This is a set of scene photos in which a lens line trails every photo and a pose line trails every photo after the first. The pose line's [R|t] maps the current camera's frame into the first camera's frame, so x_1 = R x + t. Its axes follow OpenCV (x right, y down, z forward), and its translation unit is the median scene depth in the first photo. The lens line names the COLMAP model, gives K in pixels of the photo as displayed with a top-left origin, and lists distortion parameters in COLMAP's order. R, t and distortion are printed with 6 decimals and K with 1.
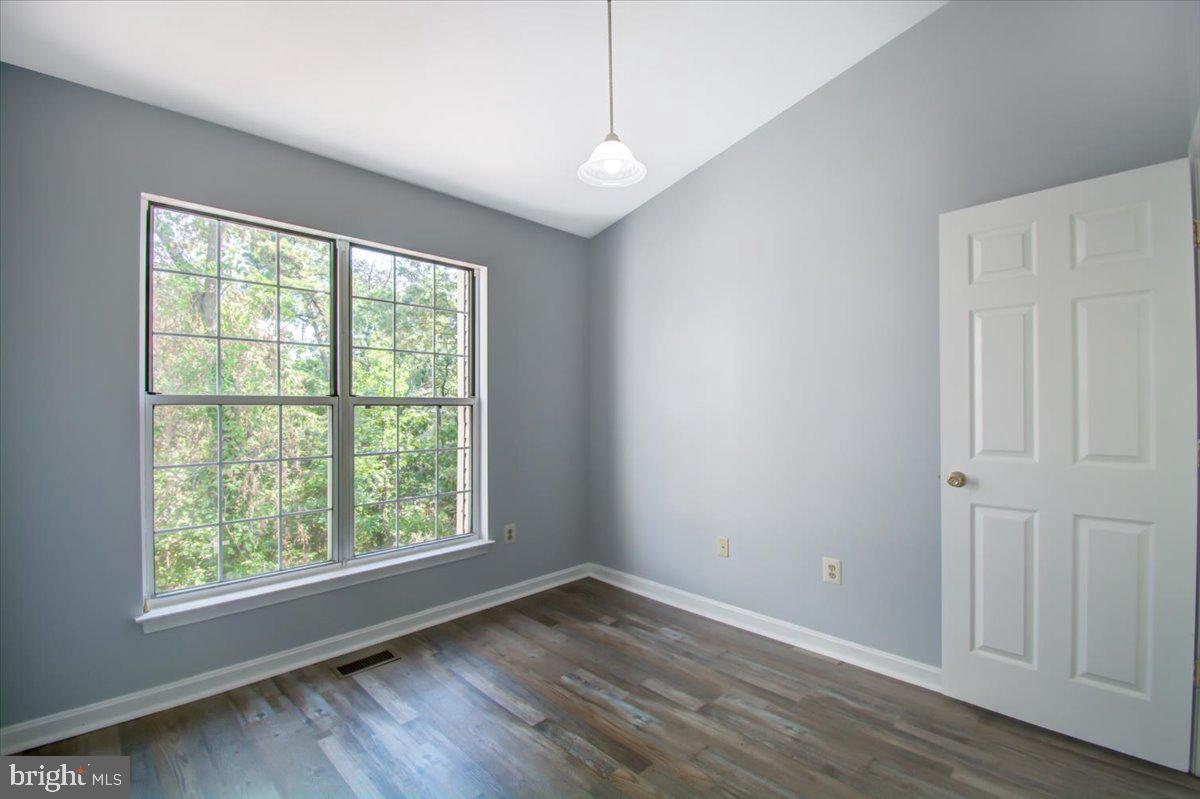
lens RADIAL K [[532.8, 0, 610.3], [0, 532.8, 404.1], [0, 0, 1]] dist [0.007415, -0.017712]
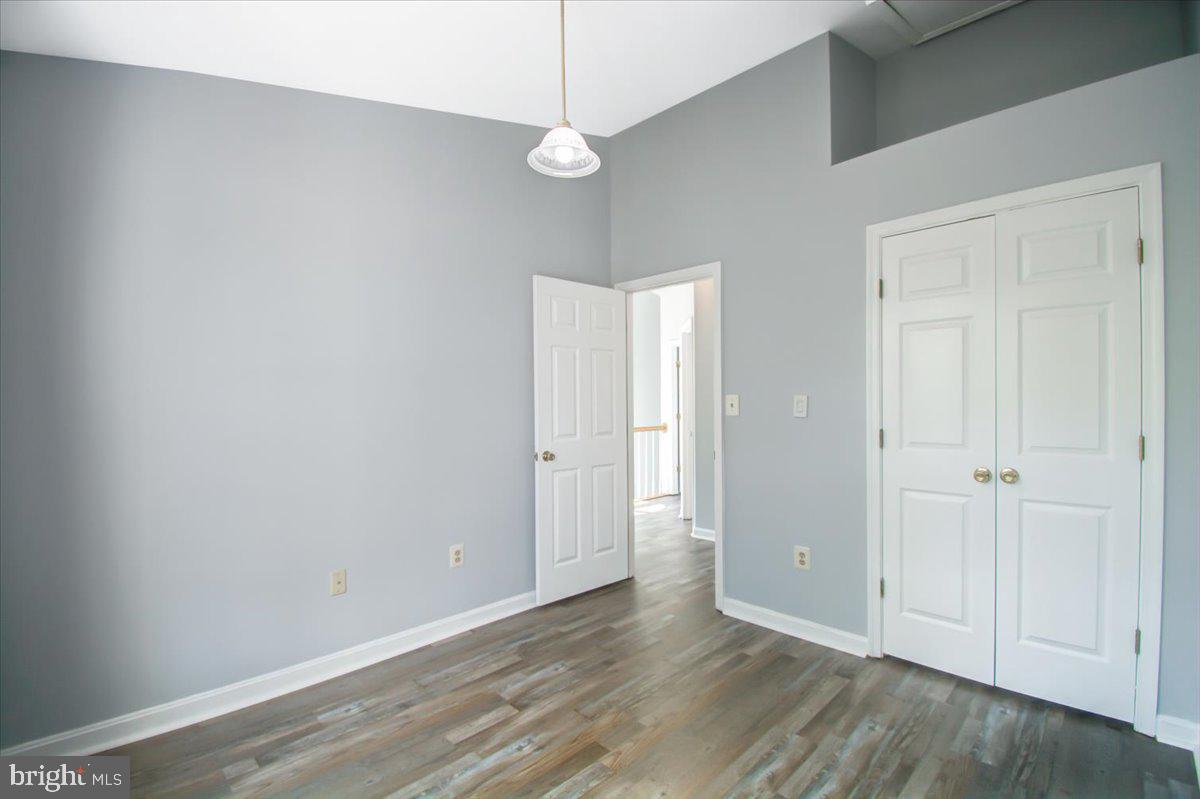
lens RADIAL K [[532.8, 0, 610.3], [0, 532.8, 404.1], [0, 0, 1]] dist [0.007415, -0.017712]
pose [[-0.006671, 0.001350, 0.999977, -0.826110], [0.001097, 0.999998, -0.001343, -0.002715], [-0.999977, 0.001088, -0.006673, 0.811842]]
